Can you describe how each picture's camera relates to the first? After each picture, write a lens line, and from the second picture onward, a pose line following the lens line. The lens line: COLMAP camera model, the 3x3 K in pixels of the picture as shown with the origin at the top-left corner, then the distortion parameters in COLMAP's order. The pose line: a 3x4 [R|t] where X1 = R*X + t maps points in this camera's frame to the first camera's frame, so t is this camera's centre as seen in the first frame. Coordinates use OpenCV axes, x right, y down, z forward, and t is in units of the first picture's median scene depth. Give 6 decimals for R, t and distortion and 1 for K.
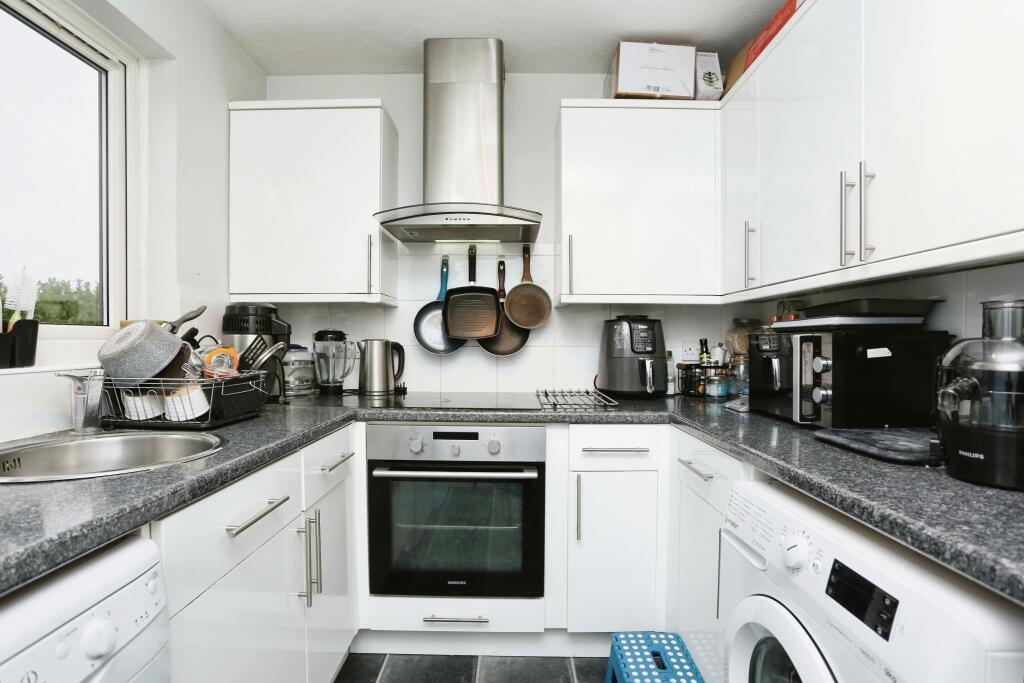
lens RADIAL K [[510.4, 0, 511.4], [0, 510.4, 365.9], [0, 0, 1]] dist [-0.054495, 0.019955]
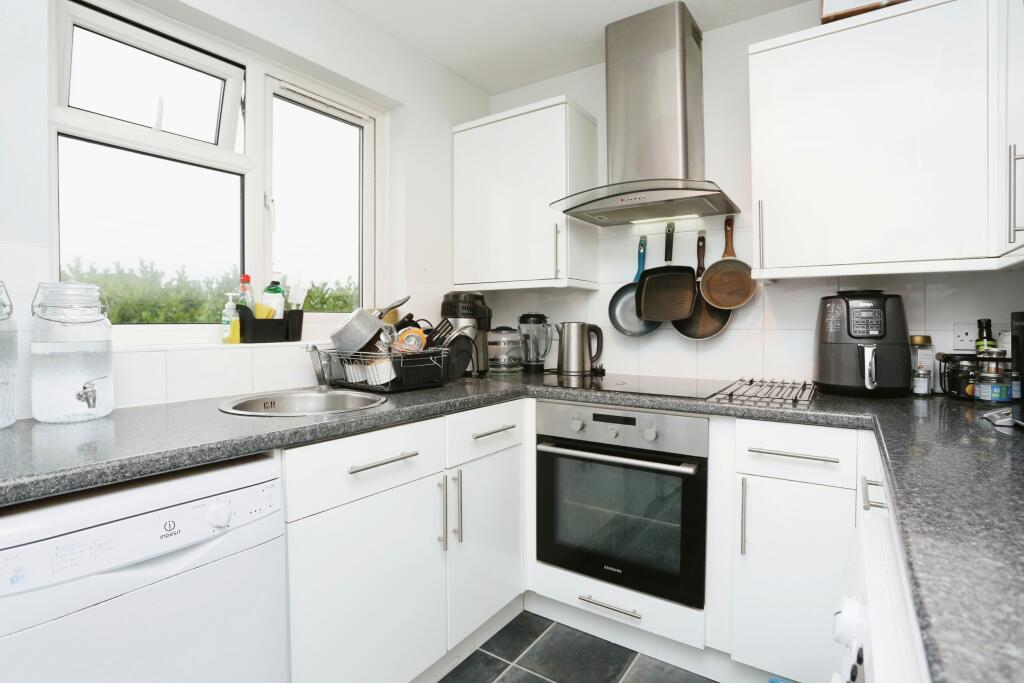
lens RADIAL K [[512.2, 0, 512.0], [0, 512.2, 341.5], [0, 0, 1]] dist [-0.045205, 0.000852]
pose [[0.831051, 0.015814, -0.555972, 0.238089], [-0.023687, 0.999695, -0.006972, -0.001716], [0.555692, 0.018963, 0.831172, 0.056224]]
